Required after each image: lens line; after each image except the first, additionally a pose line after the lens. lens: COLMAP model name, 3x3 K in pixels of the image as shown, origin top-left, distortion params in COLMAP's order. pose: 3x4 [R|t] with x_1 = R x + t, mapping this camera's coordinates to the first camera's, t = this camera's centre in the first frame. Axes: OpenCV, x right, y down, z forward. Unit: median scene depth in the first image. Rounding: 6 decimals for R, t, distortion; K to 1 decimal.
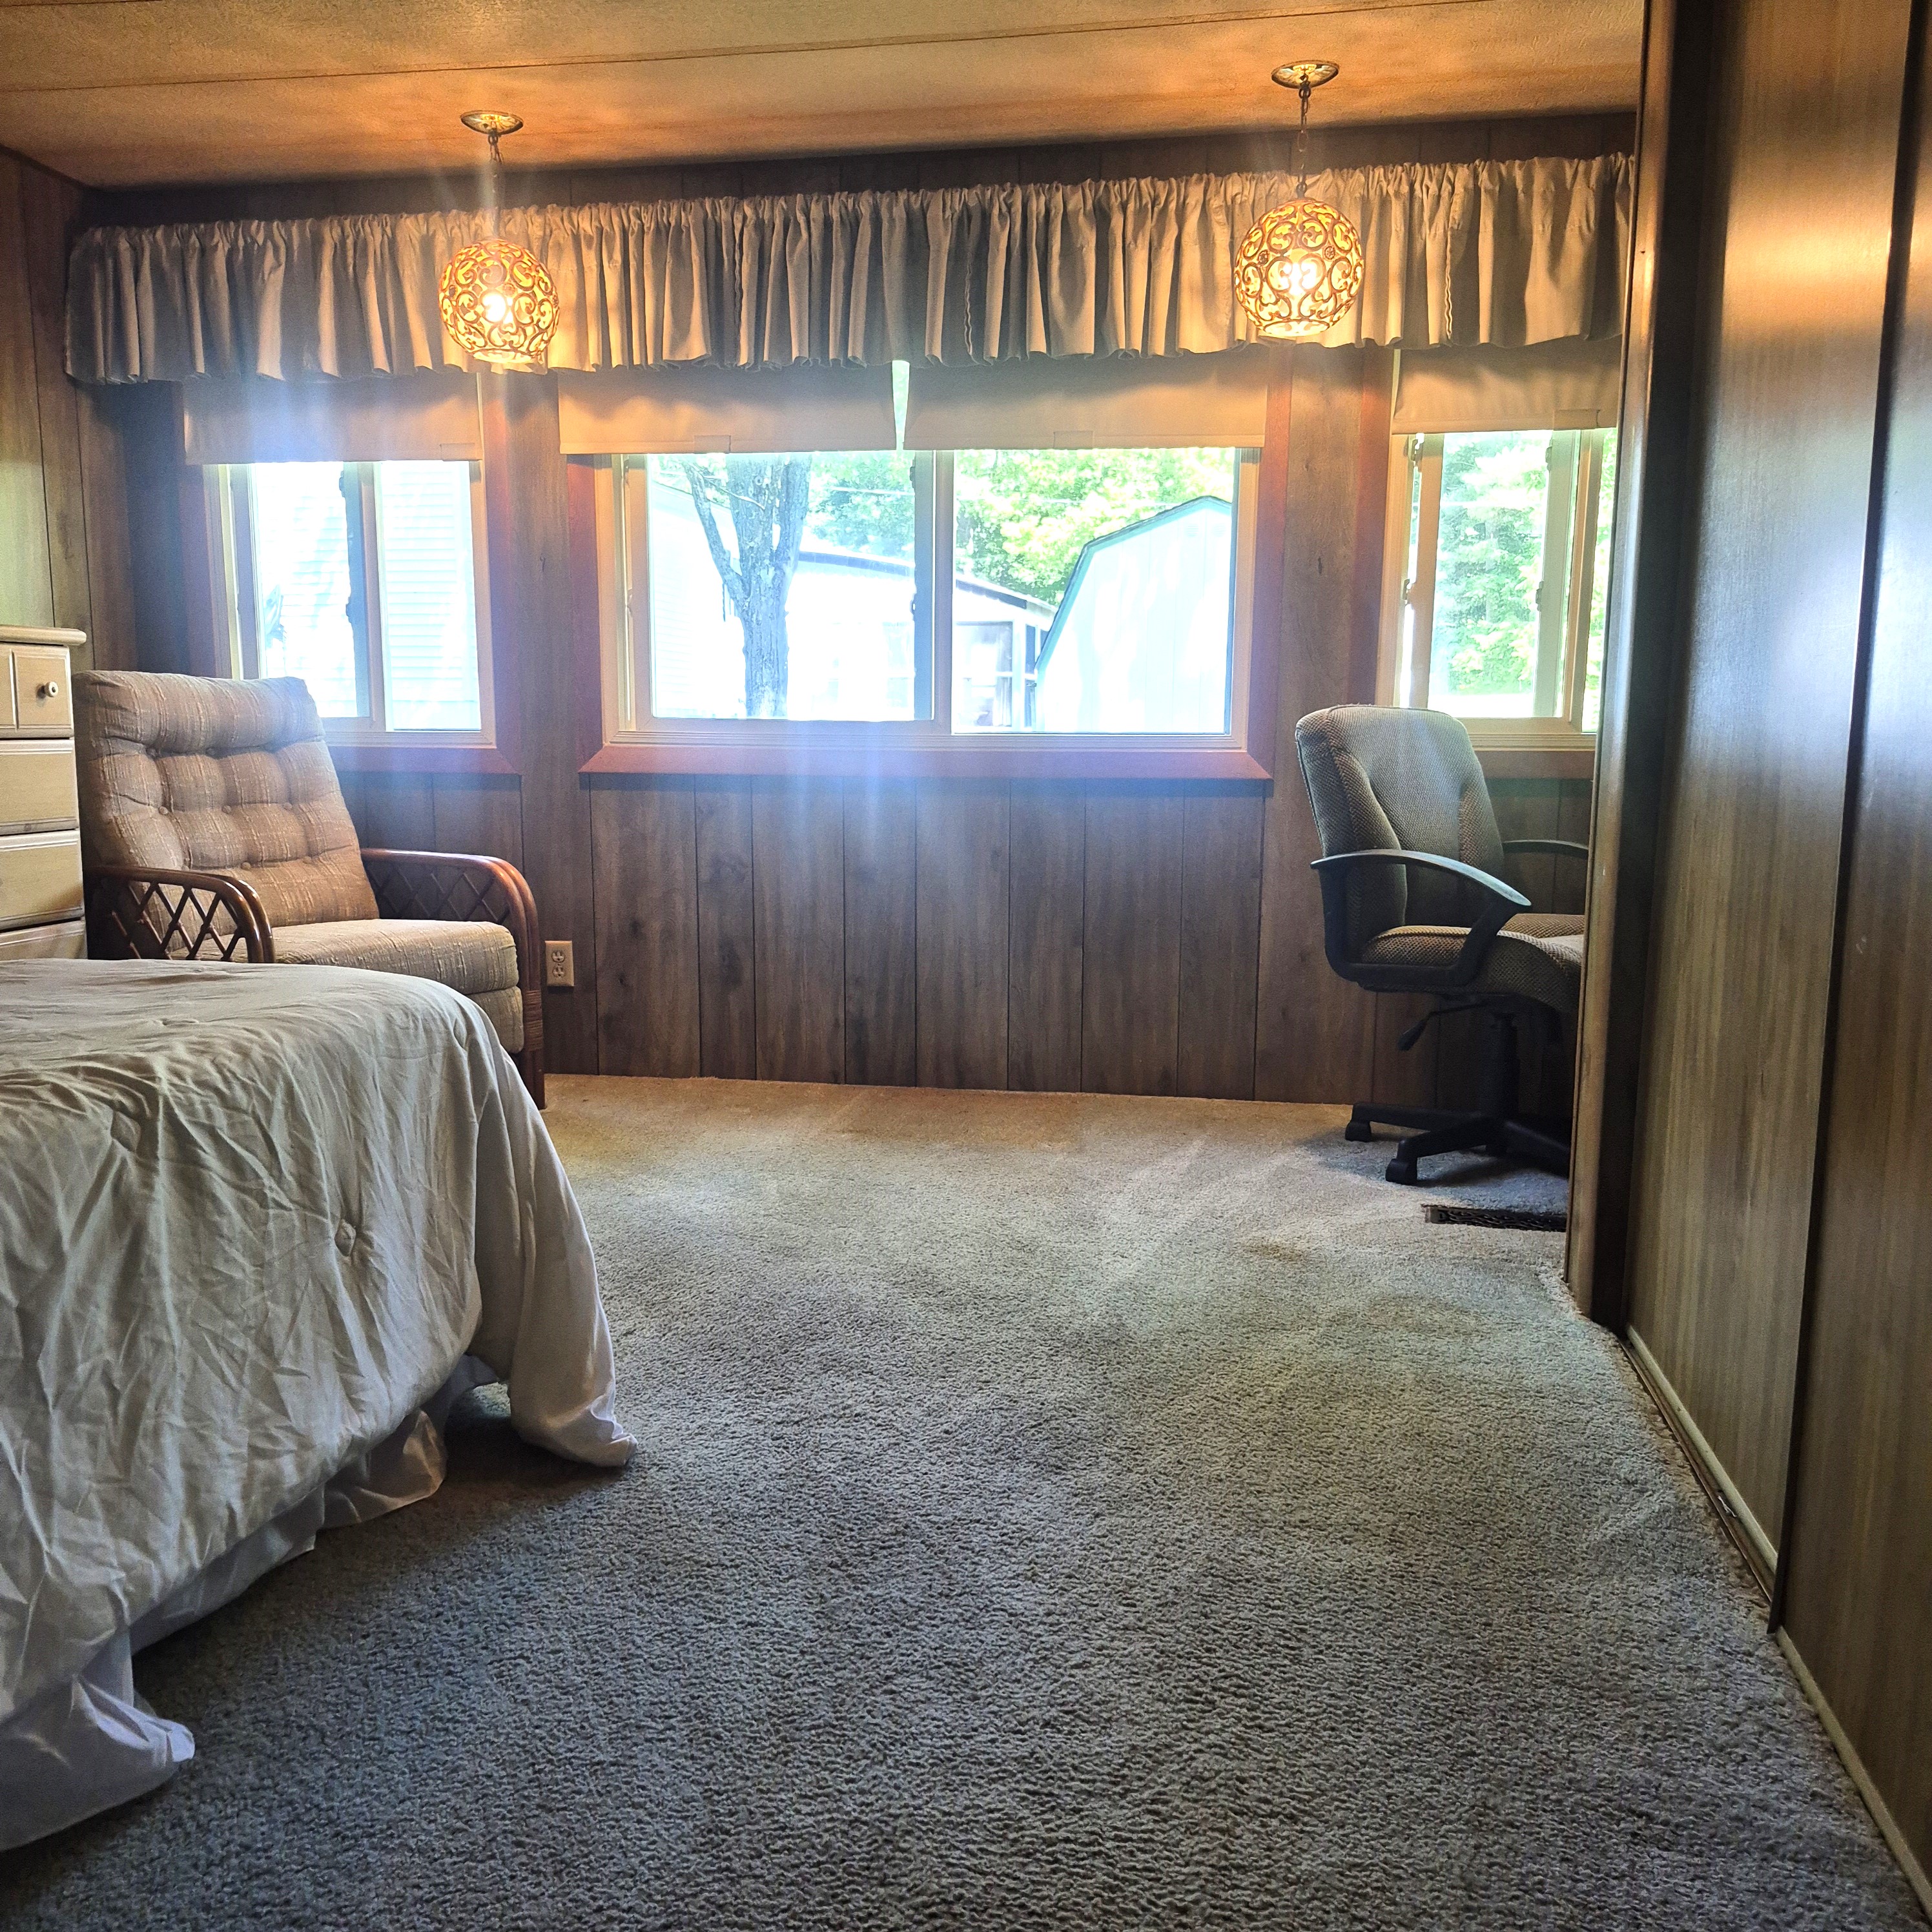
lens RADIAL K [[1791.2, 0, 892.4], [0, 1791.2, 1005.3], [0, 0, 1]] dist [0.126561, -0.158652]
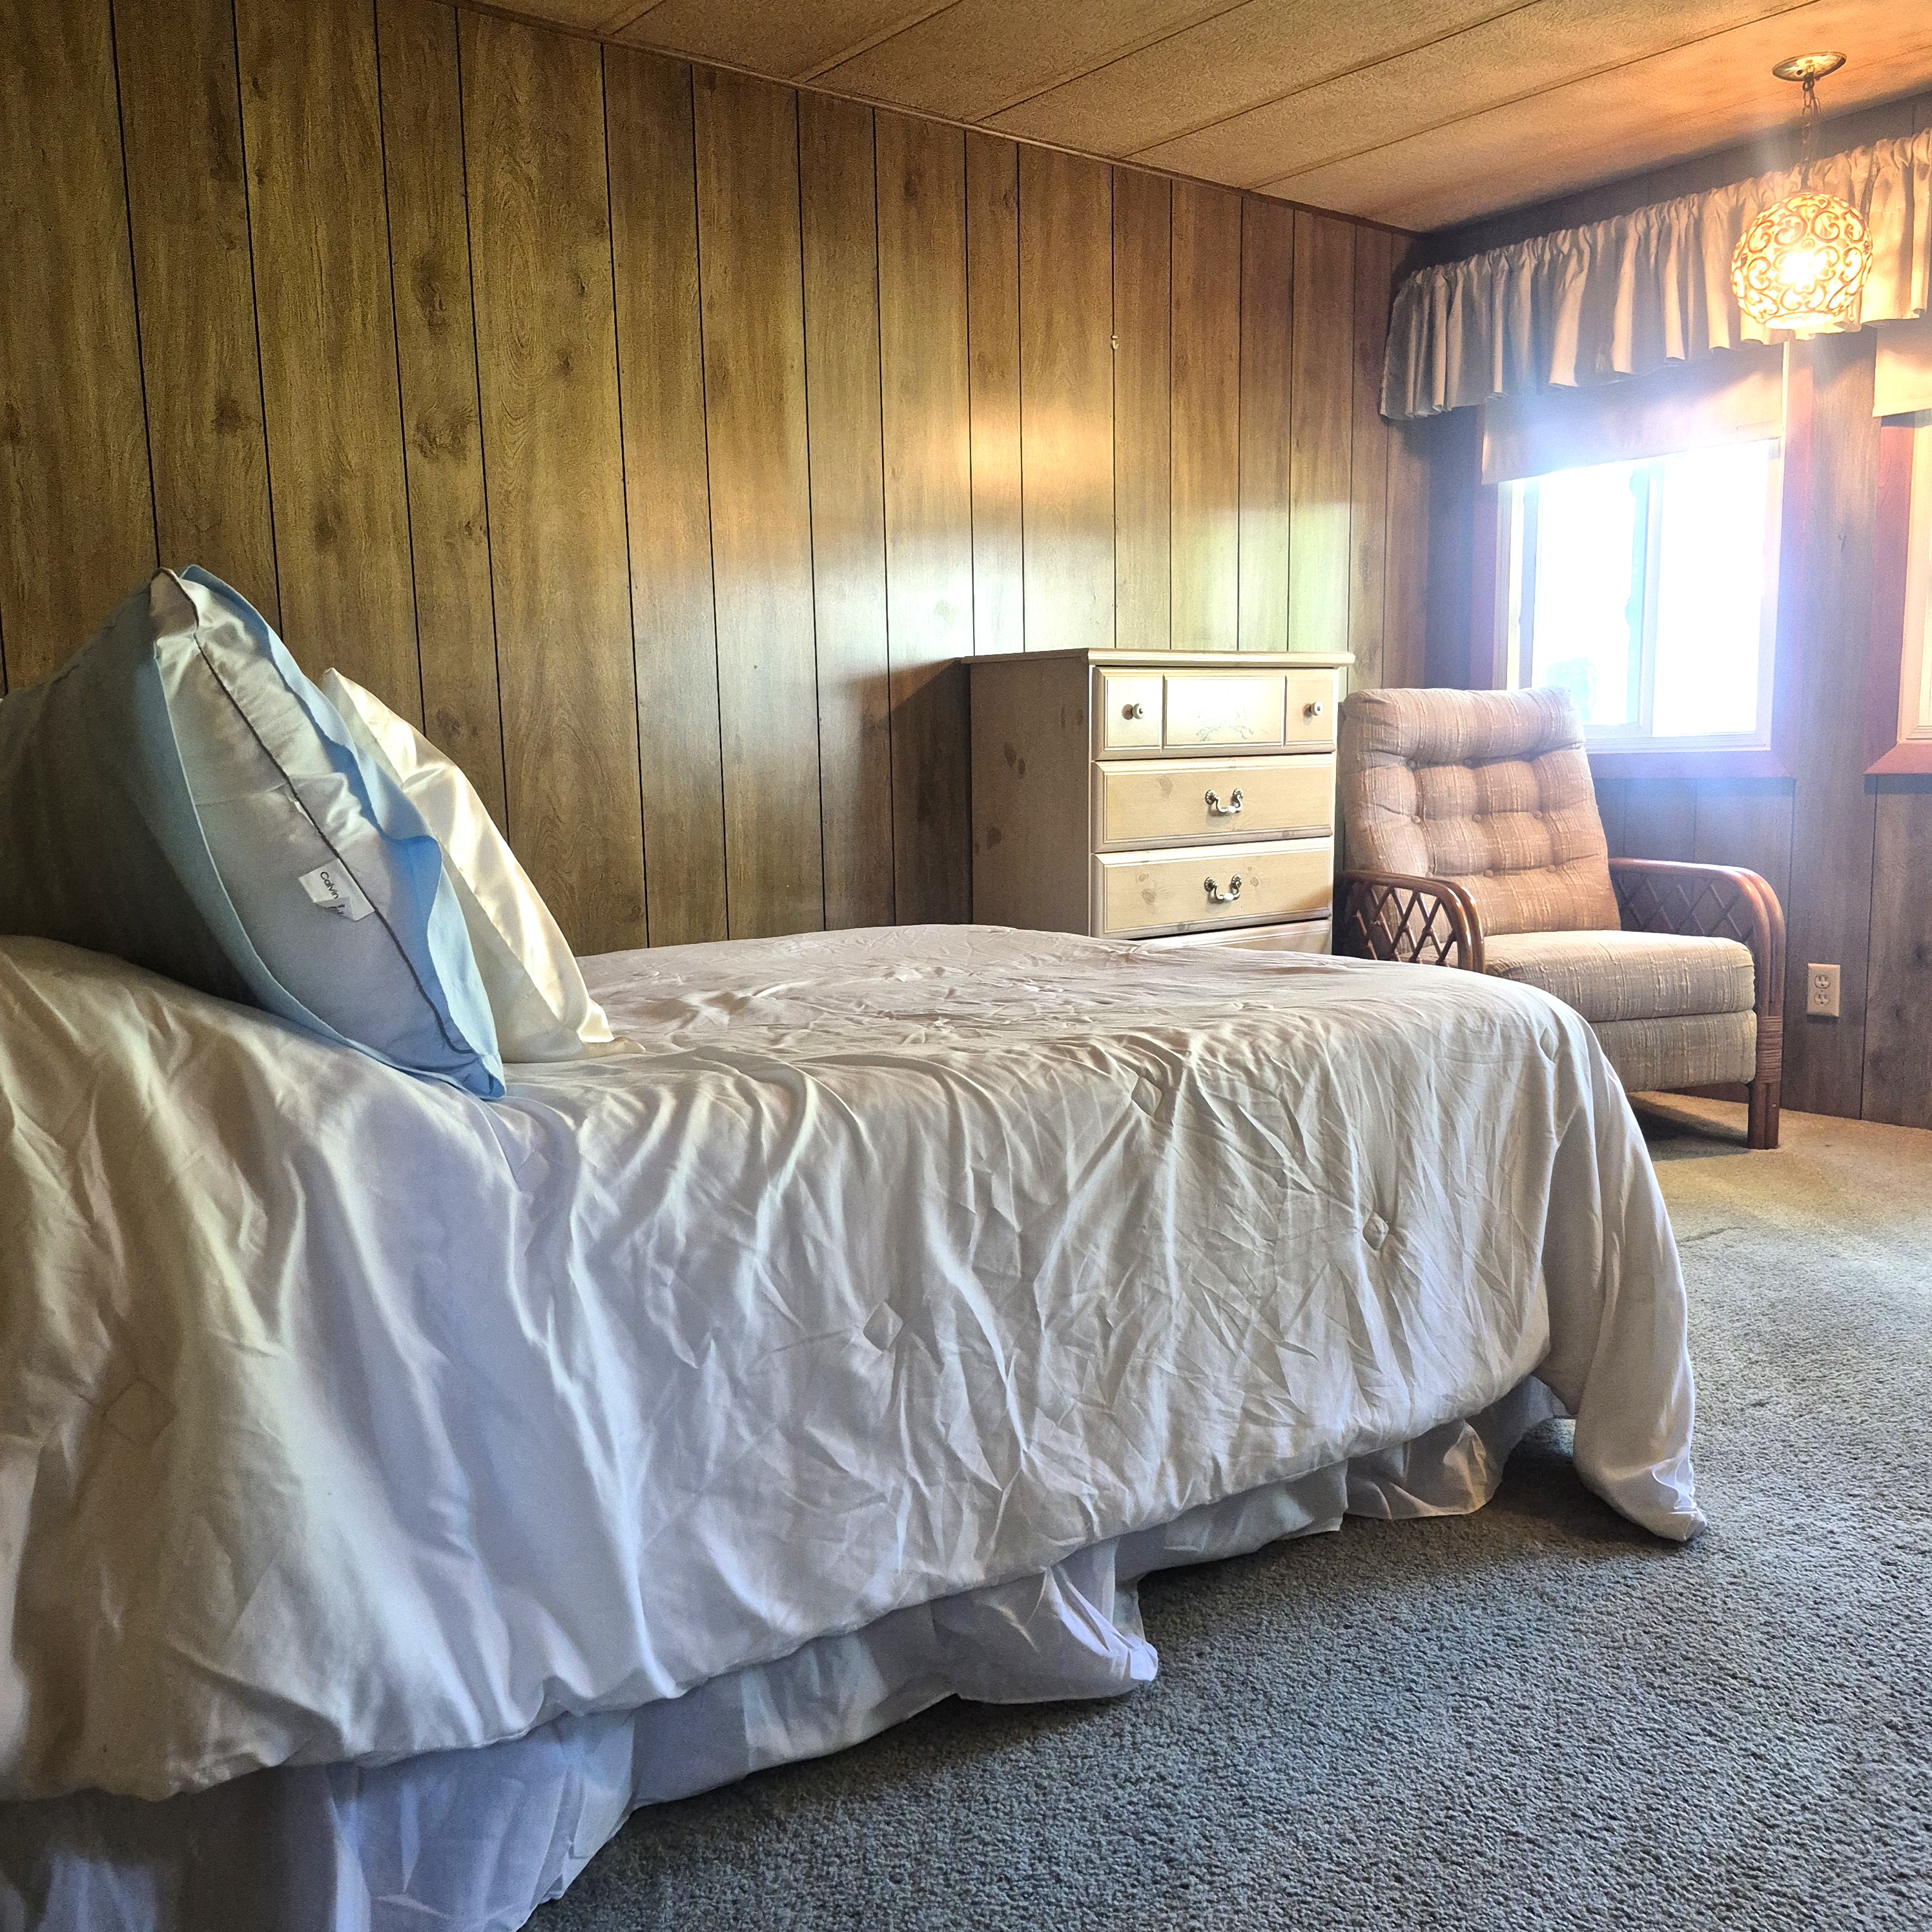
lens RADIAL K [[1795.9, 0, 967.5], [0, 1795.9, 995.9], [0, 0, 1]] dist [0.127131, -0.126313]
pose [[0.762313, 0.069953, -0.643417, 0.153016], [-0.079653, 0.996724, 0.013993, 0.001441], [0.642288, 0.040583, 0.765388, 0.070651]]
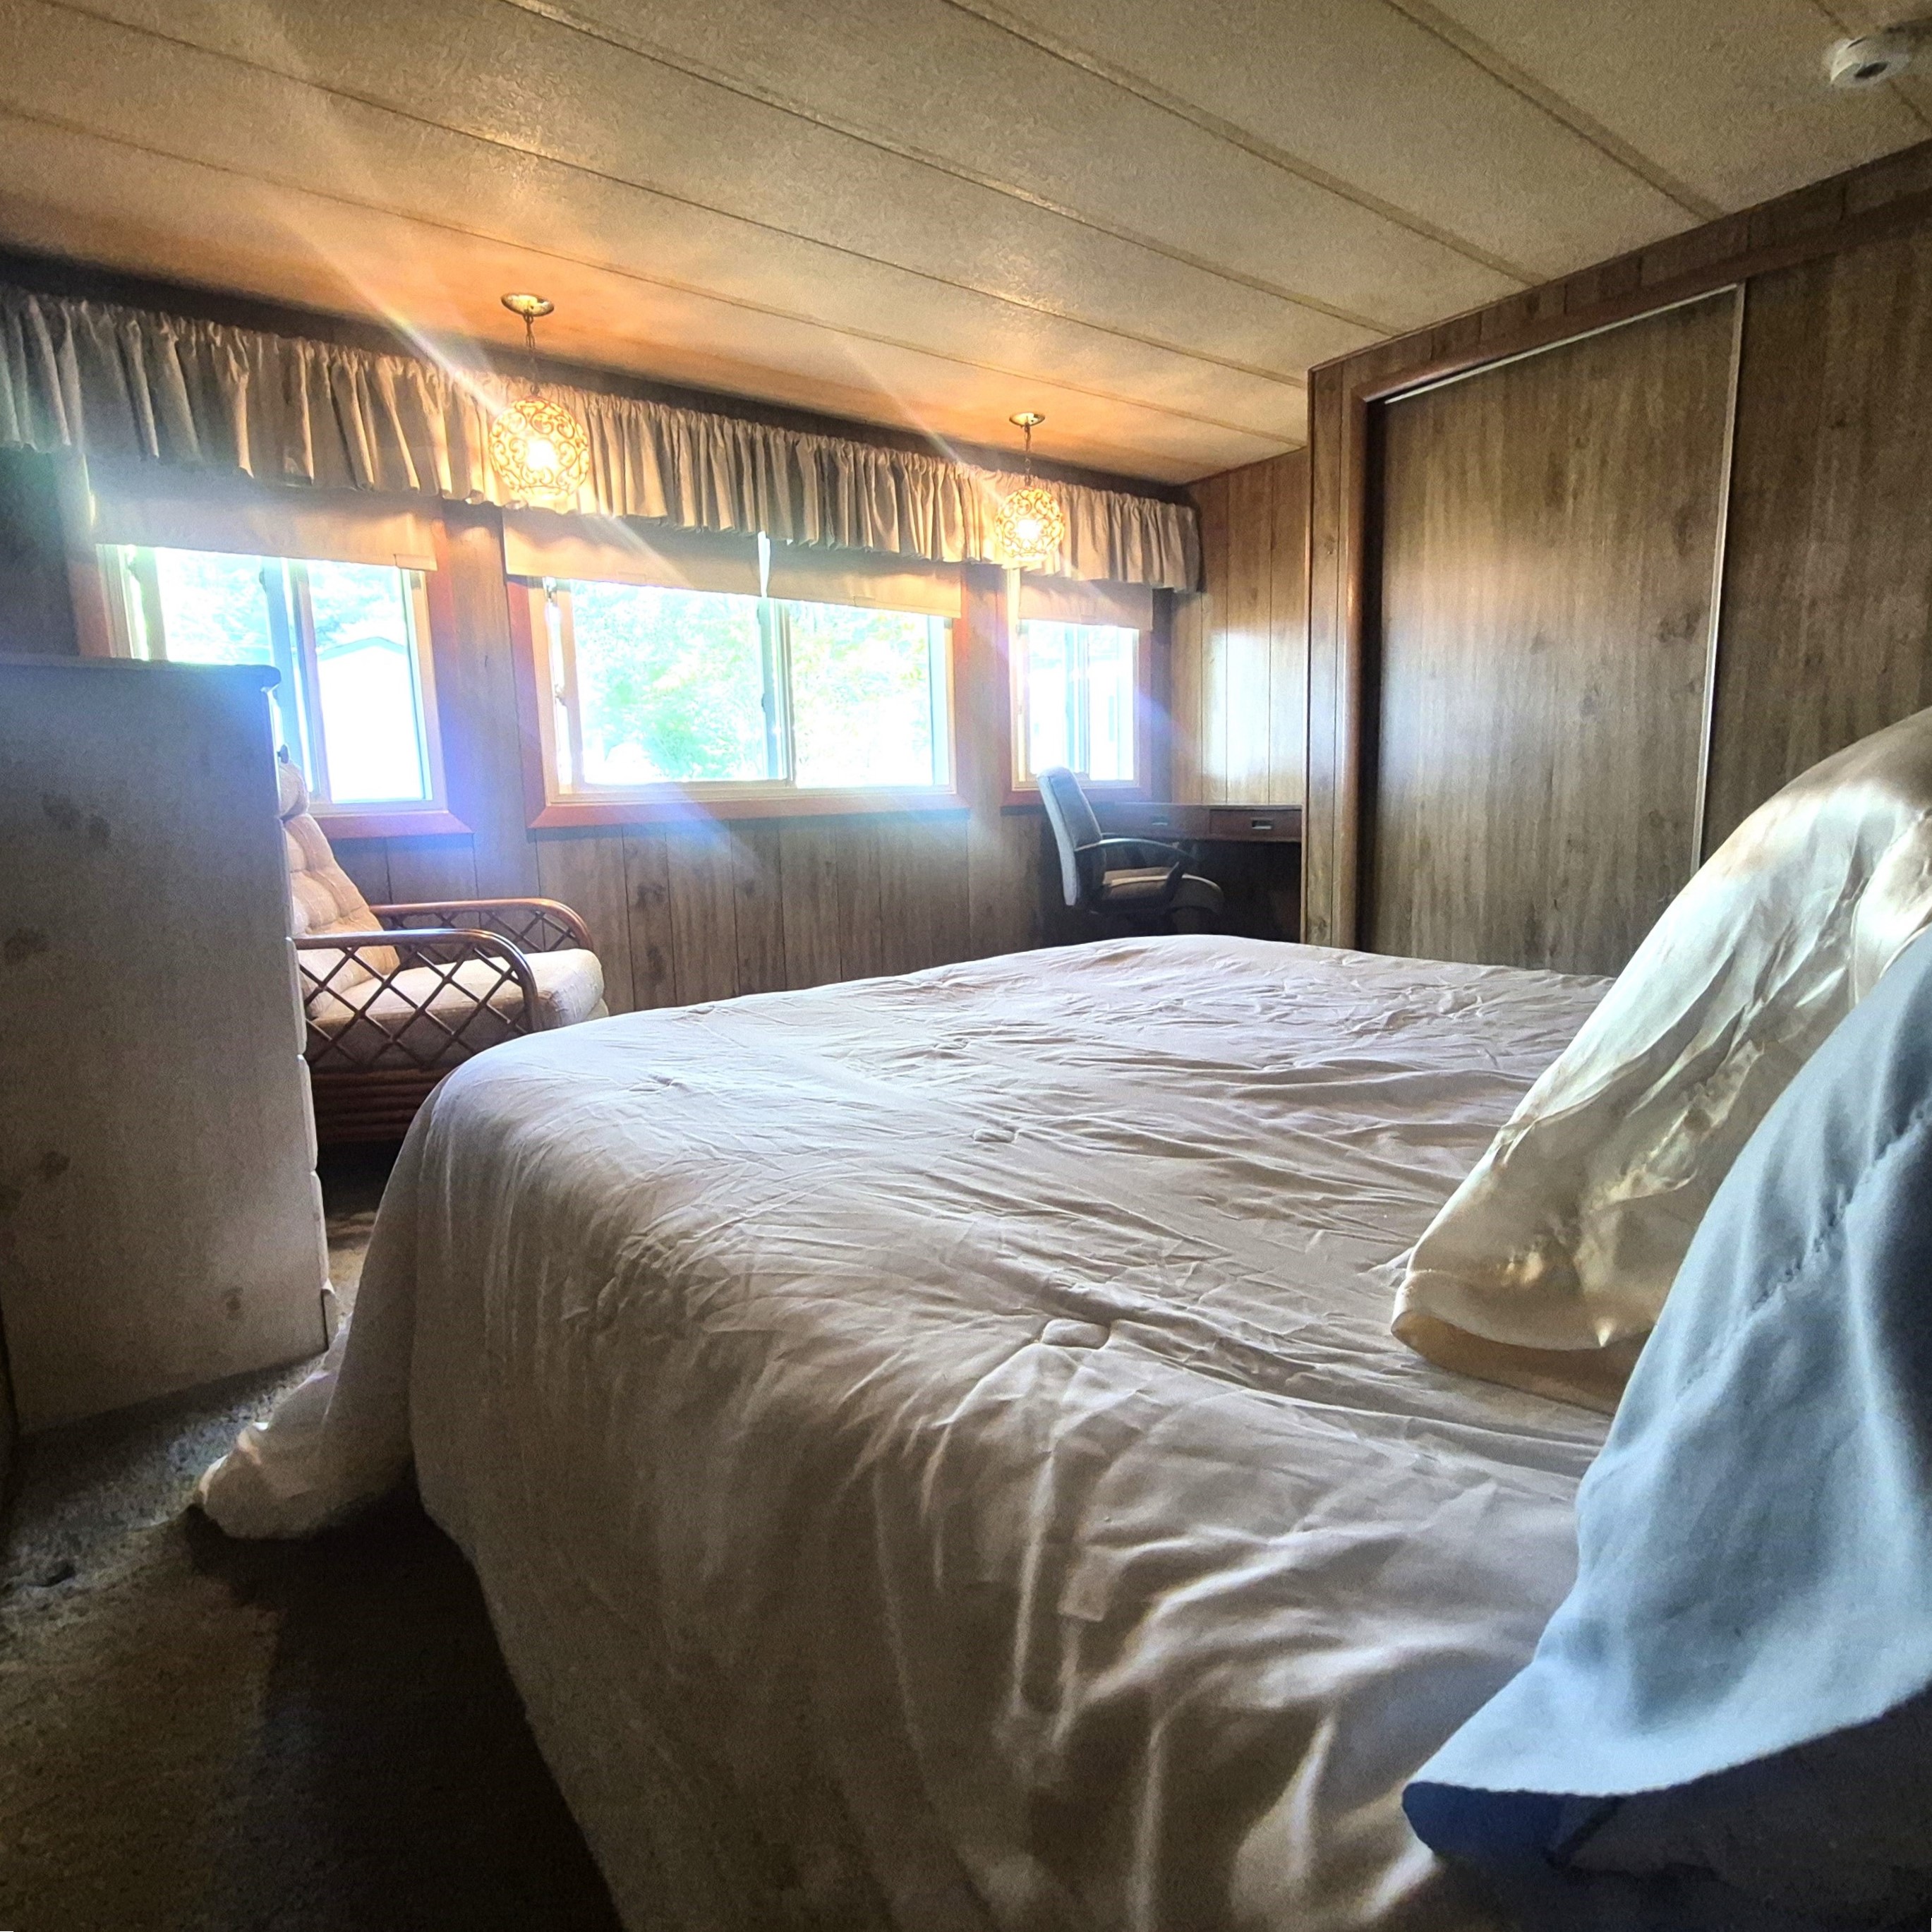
lens RADIAL K [[1140.1, 0, 972.8], [0, 1140.1, 930.2], [0, 0, 1]] dist [0.015353, 0.002766]
pose [[0.663323, -0.120525, 0.738564, -1.108691], [0.144891, 0.988954, 0.031256, -0.079495], [-0.734173, 0.086279, 0.673459, 0.502250]]
